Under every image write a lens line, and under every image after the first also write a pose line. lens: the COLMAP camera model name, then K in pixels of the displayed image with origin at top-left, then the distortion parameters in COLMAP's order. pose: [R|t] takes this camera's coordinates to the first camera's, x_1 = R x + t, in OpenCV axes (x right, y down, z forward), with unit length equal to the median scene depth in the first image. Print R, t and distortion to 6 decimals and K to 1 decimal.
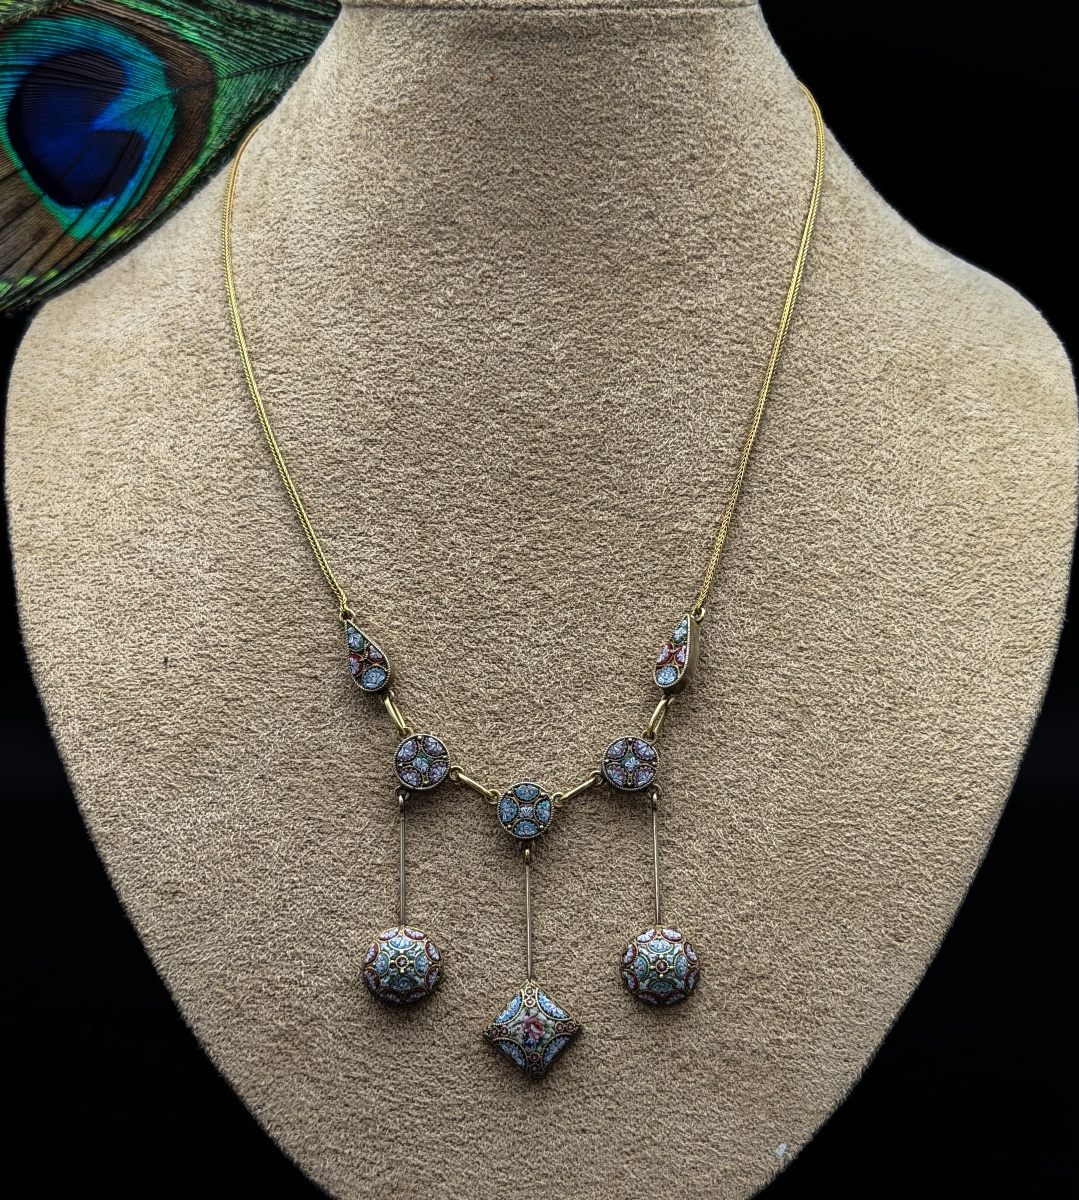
lens RADIAL K [[2023.4, 0, 541.5], [0, 2023.4, 578.1], [0, 0, 1]] dist [0.042425, 0.041016]
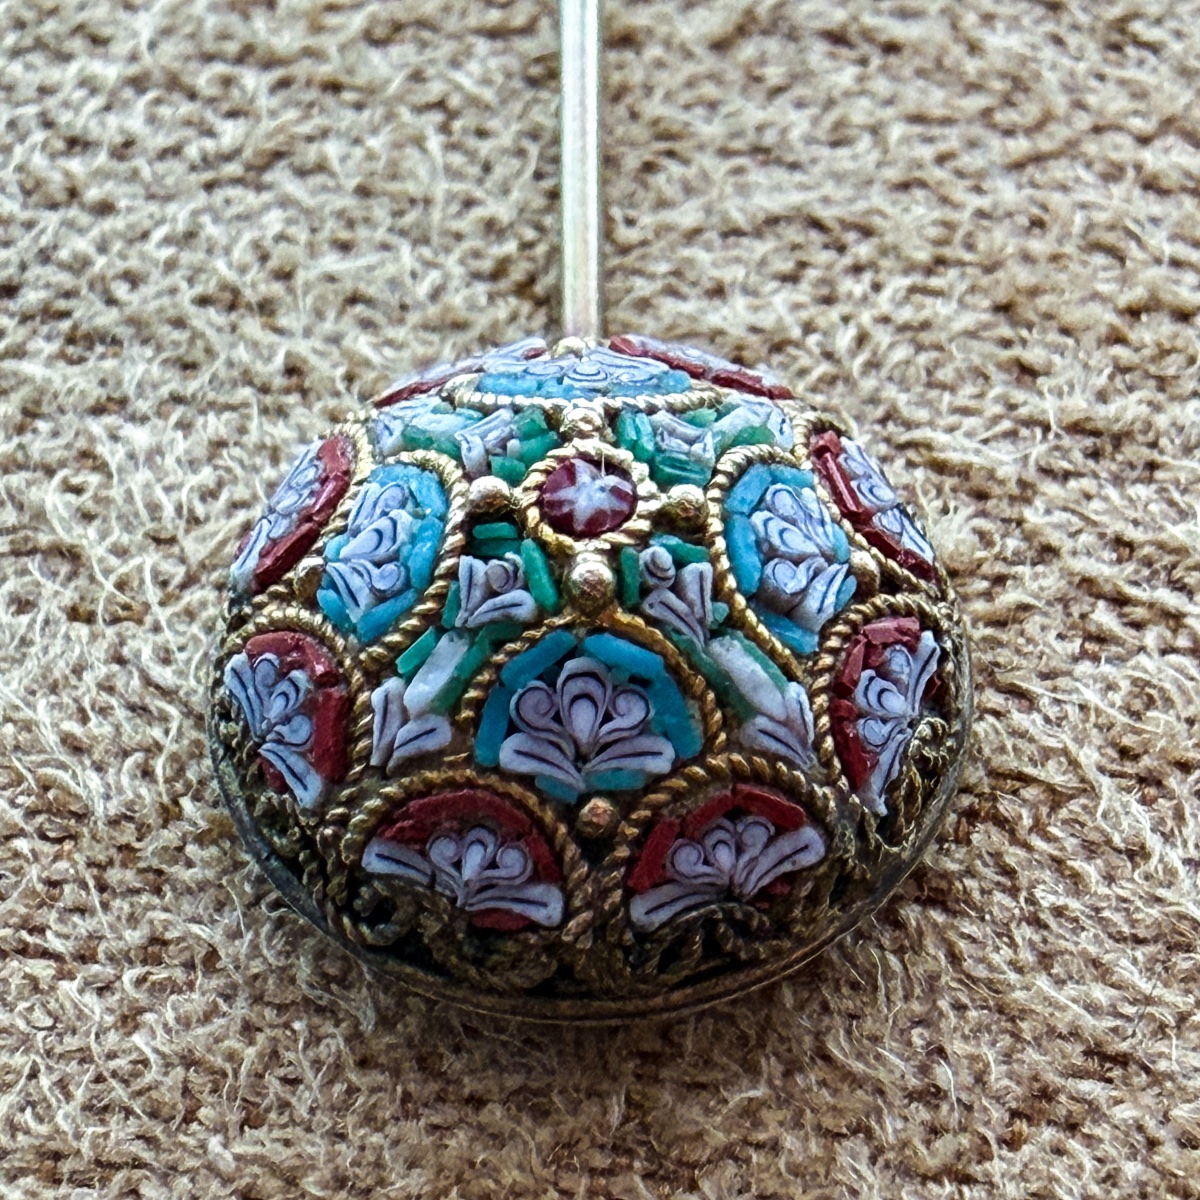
lens RADIAL K [[2927.4, 0, 666.8], [0, 2927.4, 602.2], [0, 0, 1]] dist [-0.041398, 0.688436]
pose [[0.999790, -0.012539, -0.016210, -0.060904], [0.007833, 0.964727, -0.263137, 0.224852], [0.018938, 0.262955, 0.964622, 0.837780]]
